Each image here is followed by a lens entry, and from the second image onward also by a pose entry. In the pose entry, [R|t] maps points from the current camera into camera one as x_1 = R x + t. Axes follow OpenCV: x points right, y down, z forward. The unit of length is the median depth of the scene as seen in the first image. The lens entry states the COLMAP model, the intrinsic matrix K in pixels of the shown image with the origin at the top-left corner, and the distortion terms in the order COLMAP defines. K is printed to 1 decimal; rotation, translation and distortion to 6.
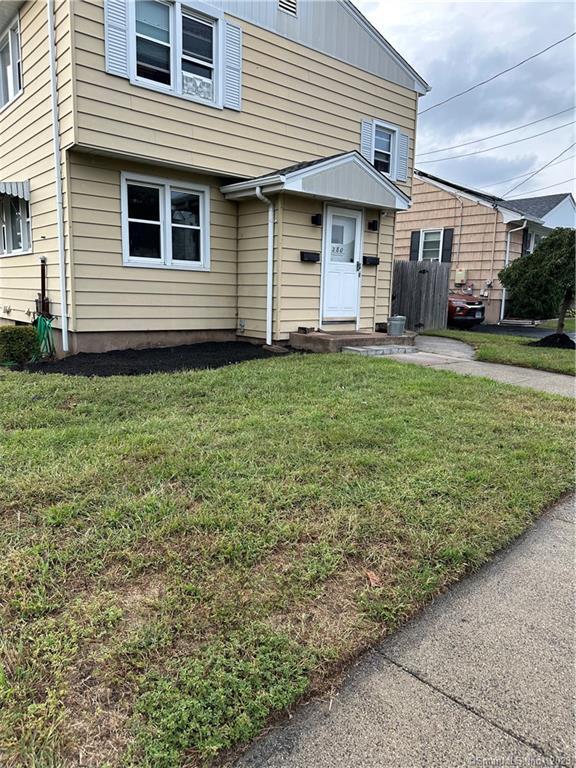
lens RADIAL K [[551.0, 0, 288.0], [0, 551.0, 384.0], [0, 0, 1]] dist [0.047257, -0.053068]
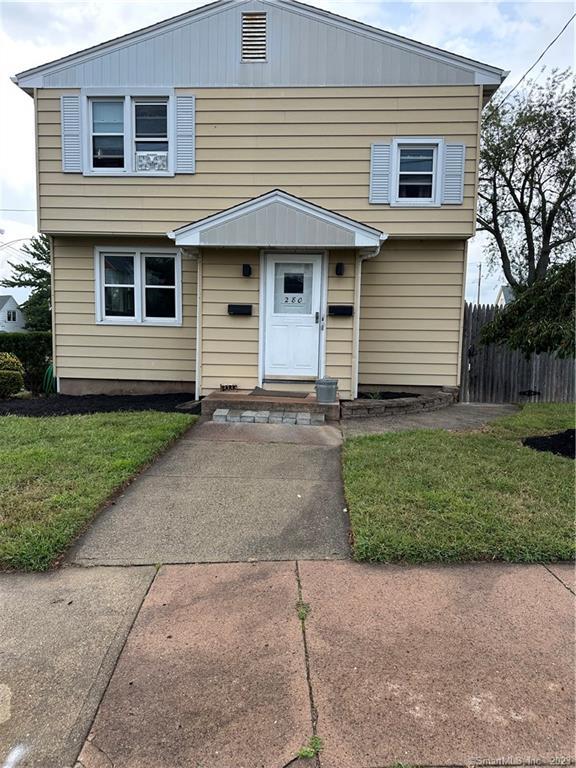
lens RADIAL K [[551.0, 0, 288.0], [0, 551.0, 384.0], [0, 0, 1]] dist [0.047257, -0.053068]
pose [[0.716635, 0.060767, -0.694796, 0.778884], [-0.115188, 0.992829, -0.031976, -0.090127], [0.687871, 0.102947, 0.718495, 0.420771]]
